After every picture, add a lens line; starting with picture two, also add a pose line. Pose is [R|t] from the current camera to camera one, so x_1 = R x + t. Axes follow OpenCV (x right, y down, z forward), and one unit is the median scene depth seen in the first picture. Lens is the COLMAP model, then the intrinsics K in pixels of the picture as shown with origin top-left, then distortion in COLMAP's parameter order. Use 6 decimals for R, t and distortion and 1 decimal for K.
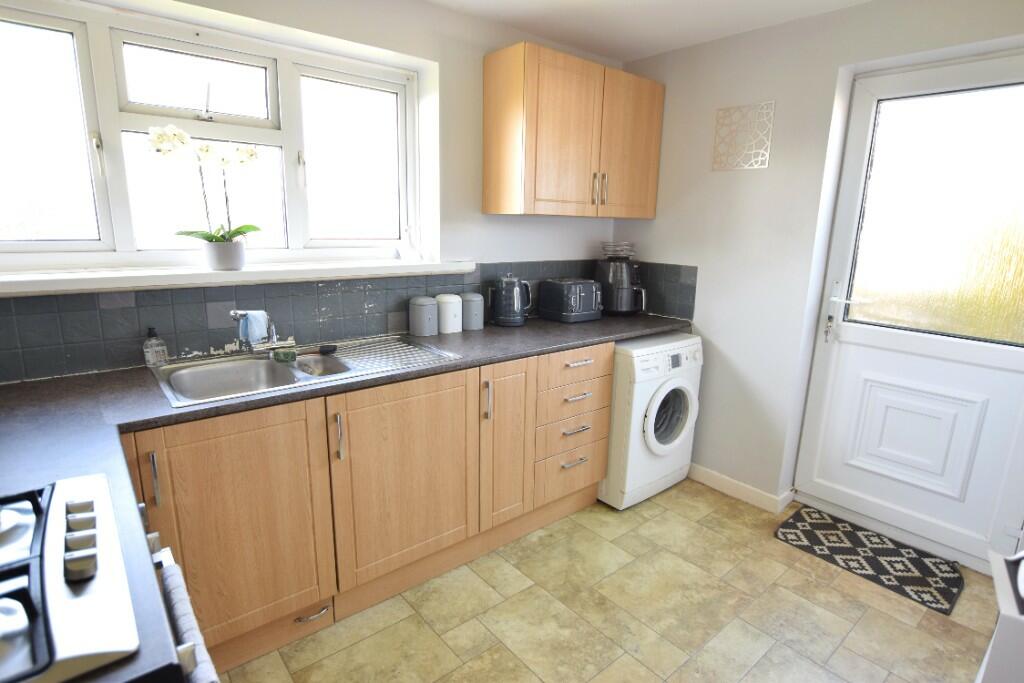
lens RADIAL K [[536.5, 0, 509.7], [0, 536.5, 342.9], [0, 0, 1]] dist [-0.004102, -0.000677]
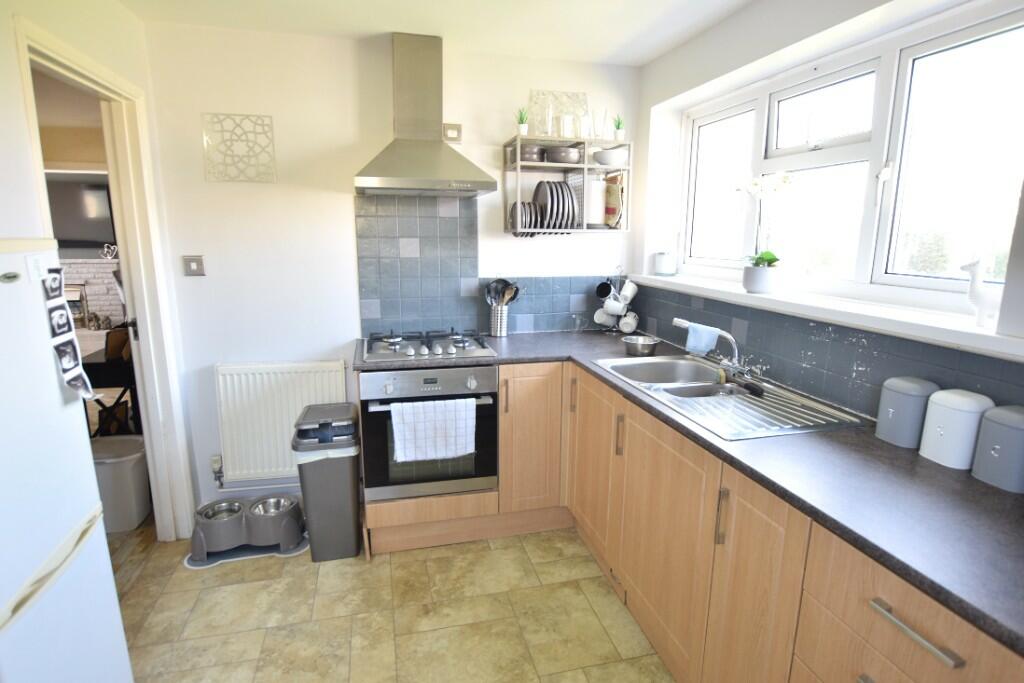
lens RADIAL K [[536.5, 0, 508.2], [0, 536.5, 341.5], [0, 0, 1]] dist [-0.004102, -0.000677]
pose [[-0.420748, 0.157378, -0.893422, 0.622237], [-0.215932, 0.939158, 0.267125, -0.213554], [0.881104, 0.305311, -0.361166, 0.936961]]
